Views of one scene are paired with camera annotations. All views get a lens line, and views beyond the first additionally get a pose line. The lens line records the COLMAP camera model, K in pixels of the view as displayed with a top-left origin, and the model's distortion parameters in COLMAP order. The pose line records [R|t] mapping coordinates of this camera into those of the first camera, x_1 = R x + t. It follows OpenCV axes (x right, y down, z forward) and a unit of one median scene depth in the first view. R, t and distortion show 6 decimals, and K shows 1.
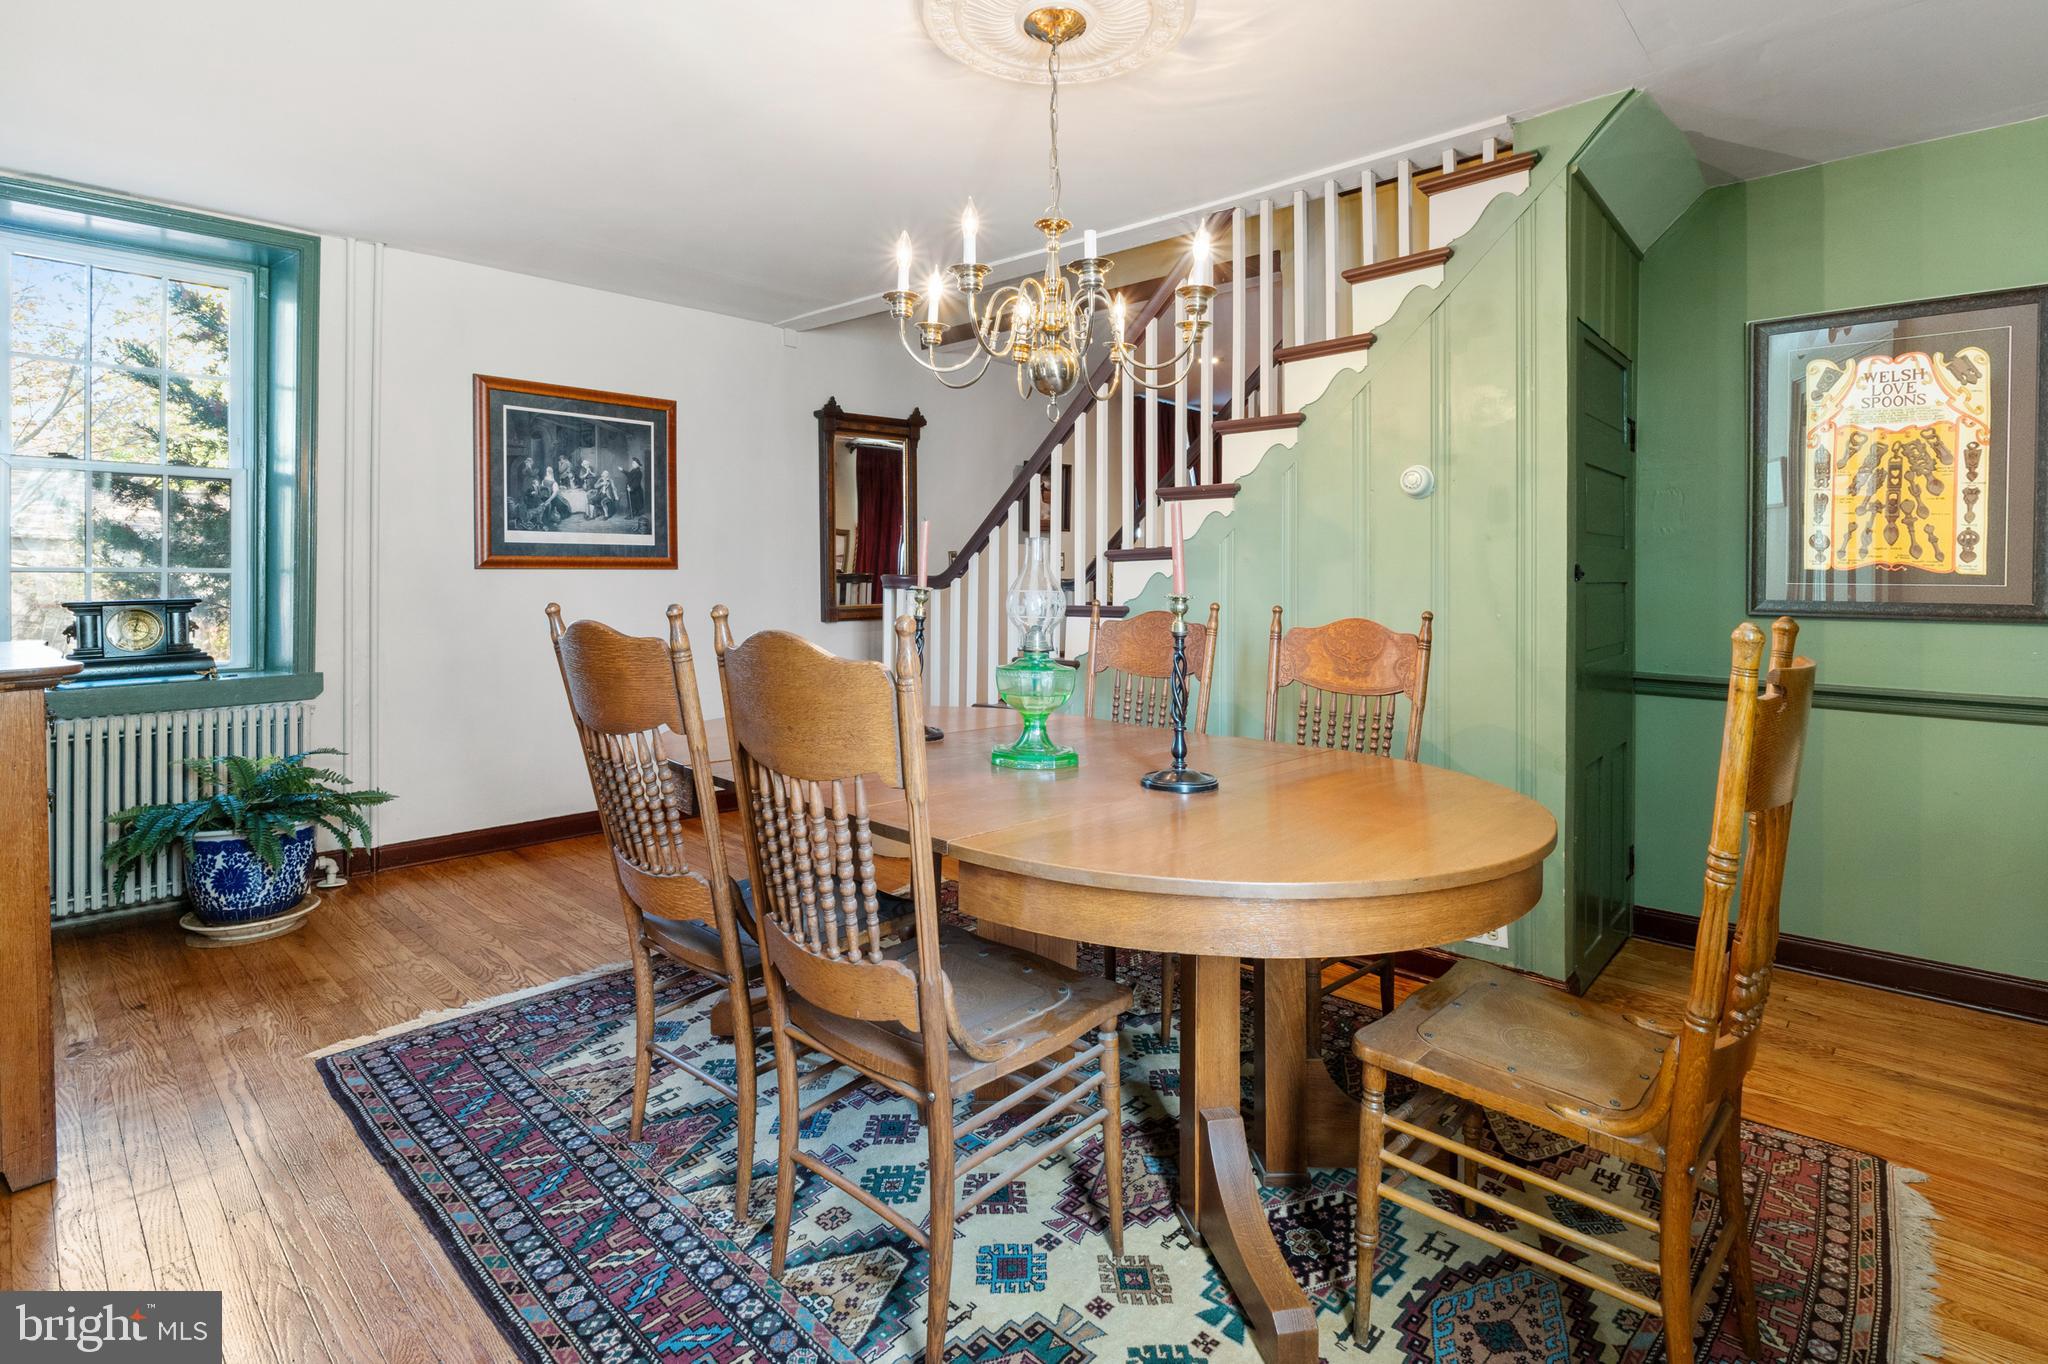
lens RADIAL K [[964.4, 0, 1031.9], [0, 964.4, 659.5], [0, 0, 1]] dist [-0.015554, -0.001212]
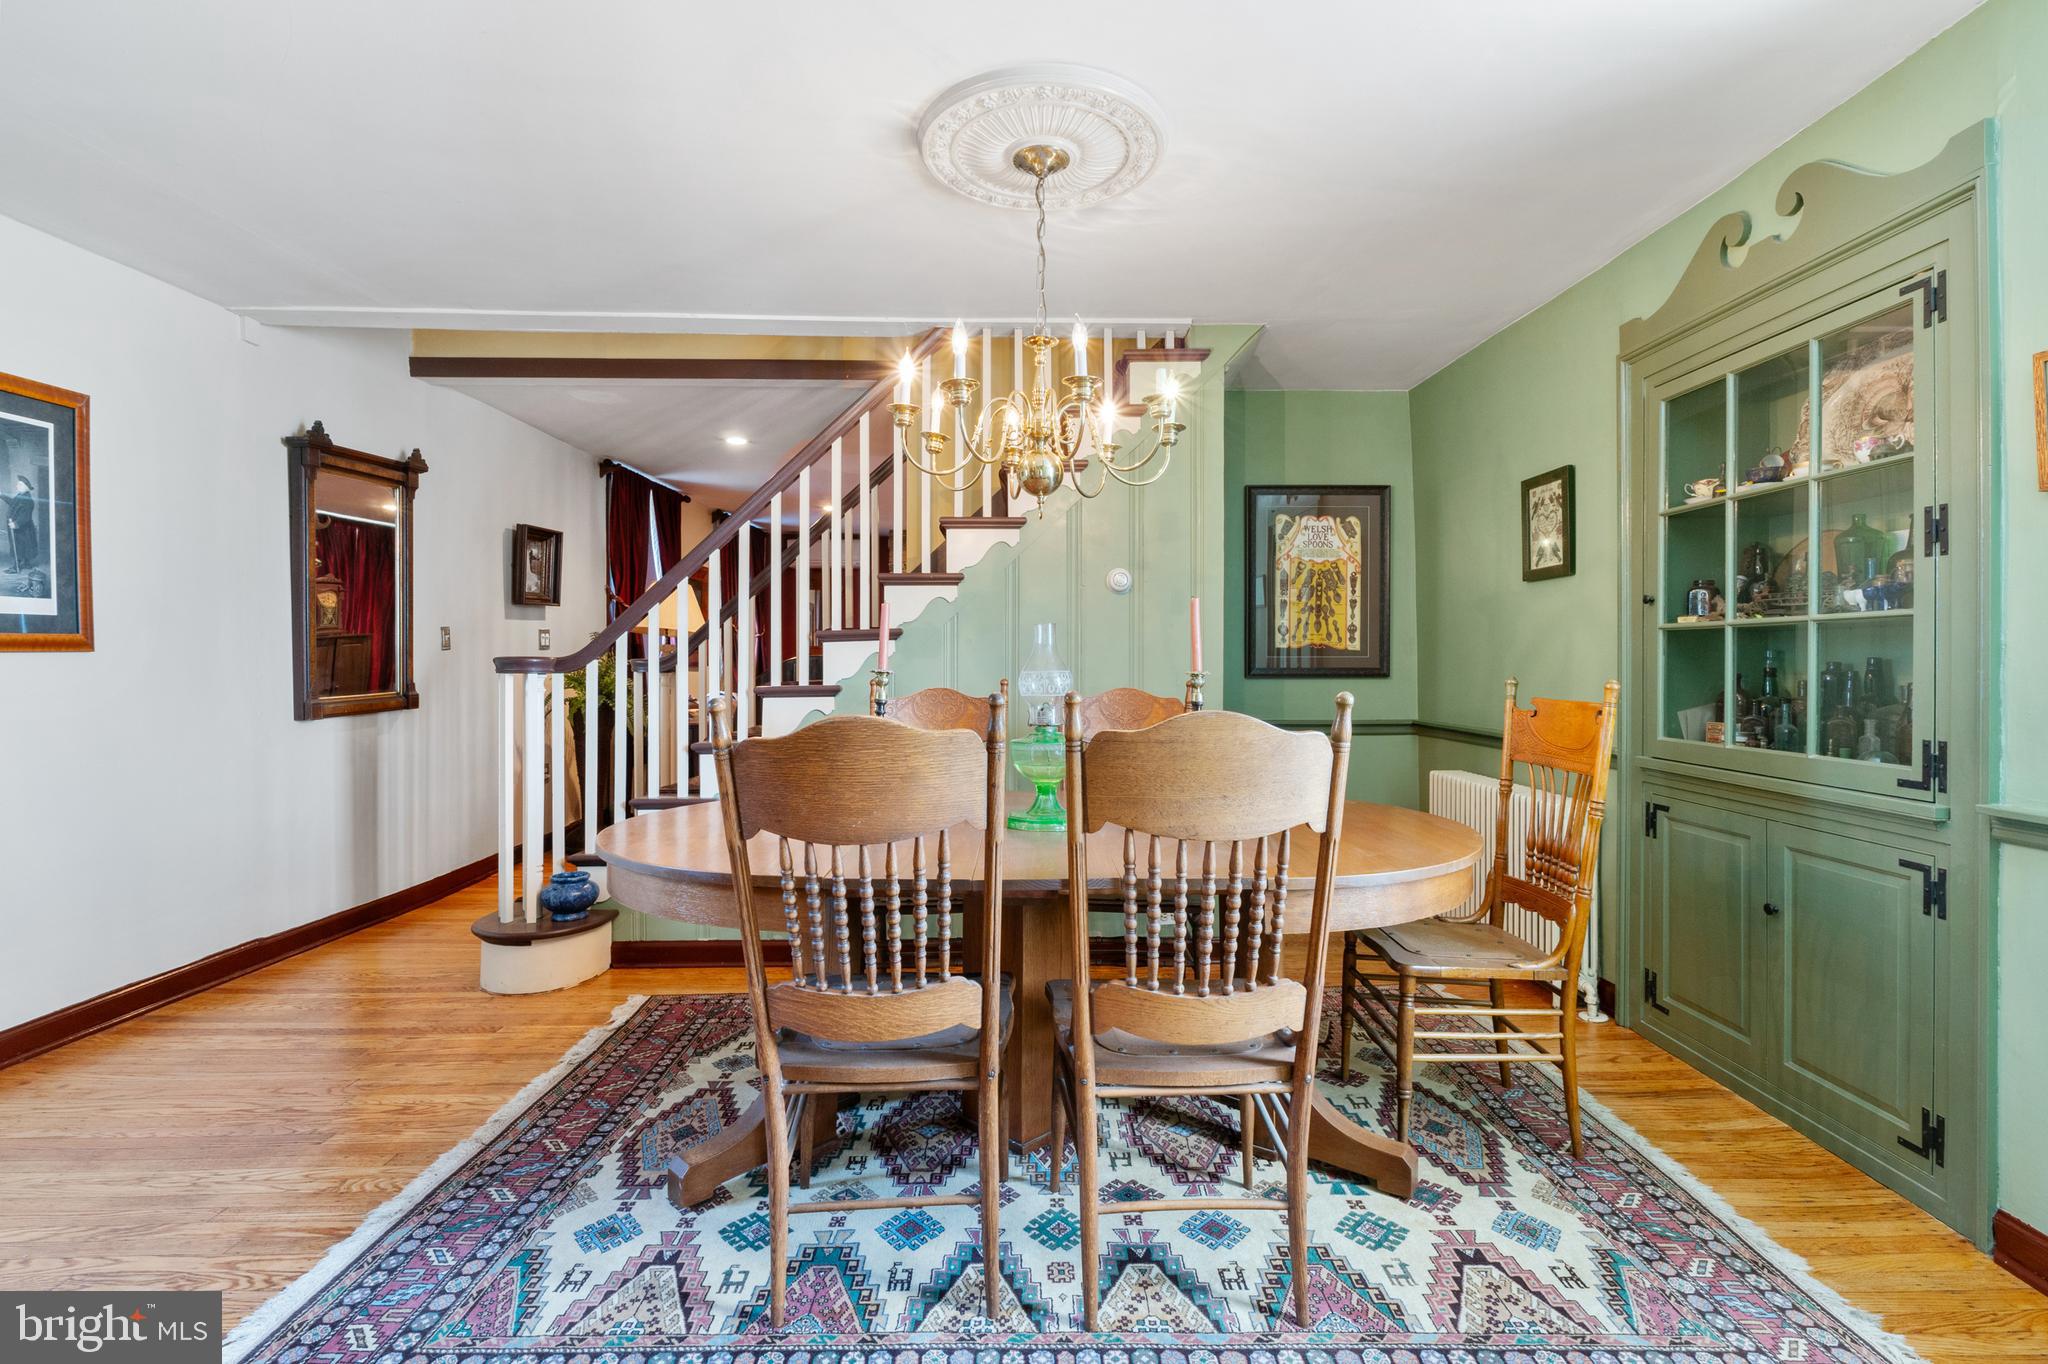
lens RADIAL K [[930.5, 0, 1027.0], [0, 930.5, 739.8], [0, 0, 1]] dist [-0.008912, -0.000174]
pose [[0.730851, -0.070568, 0.678879, -0.584464], [0.064359, 0.997334, 0.034384, -0.024253], [-0.679495, 0.018562, 0.733445, 0.177564]]
